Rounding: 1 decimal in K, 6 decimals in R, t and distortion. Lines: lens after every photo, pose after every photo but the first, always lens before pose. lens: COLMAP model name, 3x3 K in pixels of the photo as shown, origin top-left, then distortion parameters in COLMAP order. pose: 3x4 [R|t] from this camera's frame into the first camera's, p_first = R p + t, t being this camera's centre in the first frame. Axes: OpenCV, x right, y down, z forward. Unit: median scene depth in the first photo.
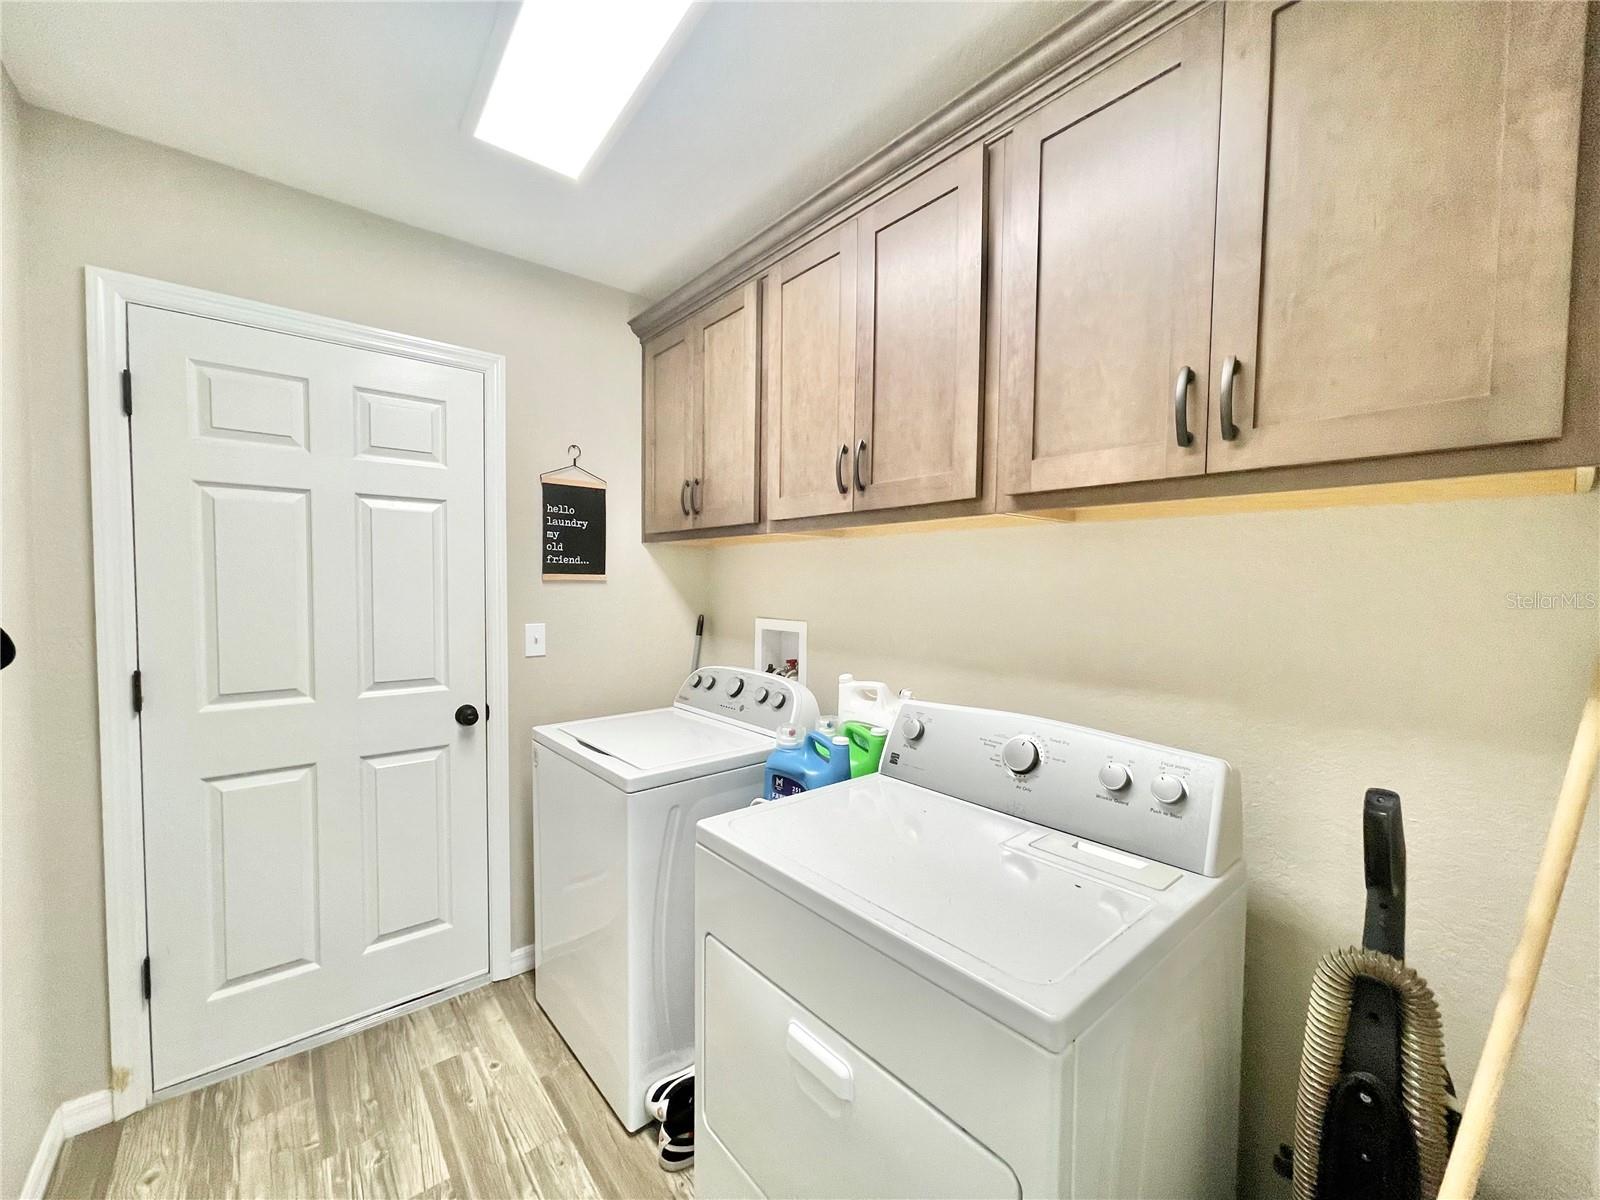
lens RADIAL K [[646.6, 0, 780.0], [0, 646.6, 605.1], [0, 0, 1]] dist [-0.000232, 0.000225]
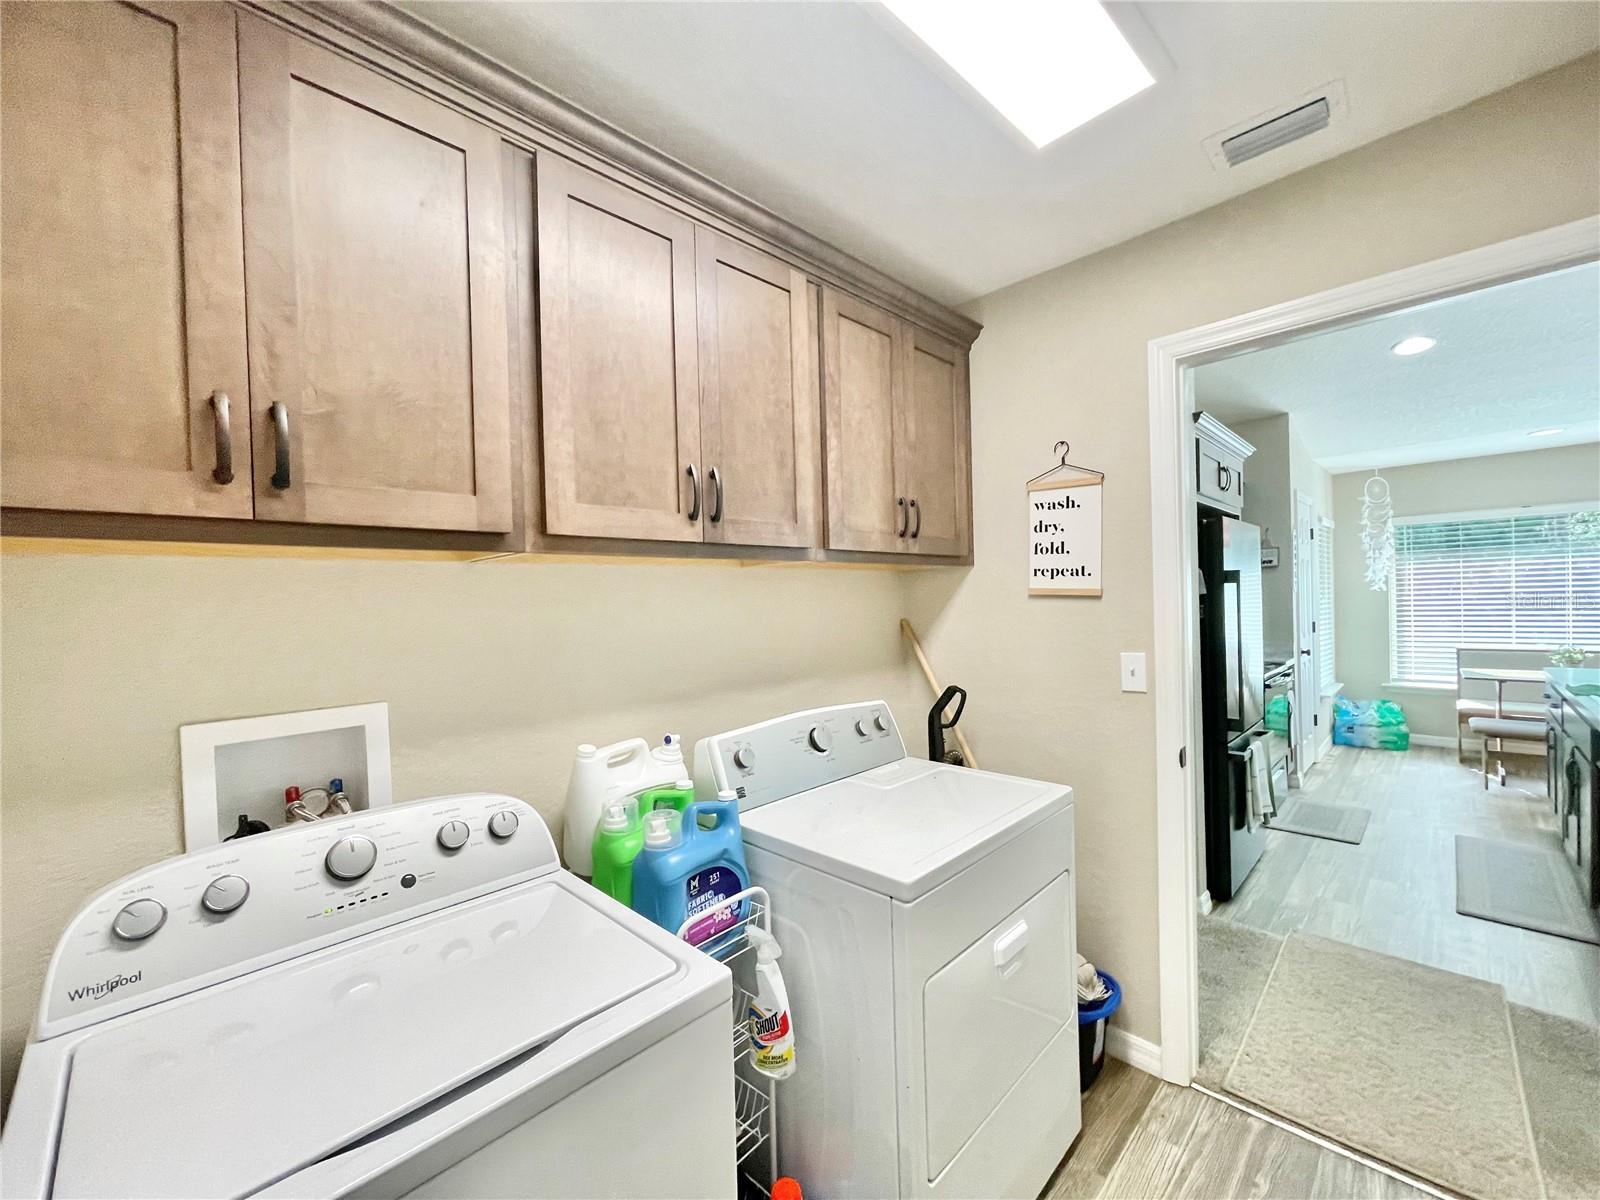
lens RADIAL K [[644.0, 0, 795.5], [0, 644.0, 605.0], [0, 0, 1]] dist [0.000043, 0.000457]
pose [[-0.109976, -0.004617, 0.993924, -0.792665], [0.073797, 0.997191, 0.012797, -0.057960], [-0.991191, 0.074756, -0.109326, 0.967053]]
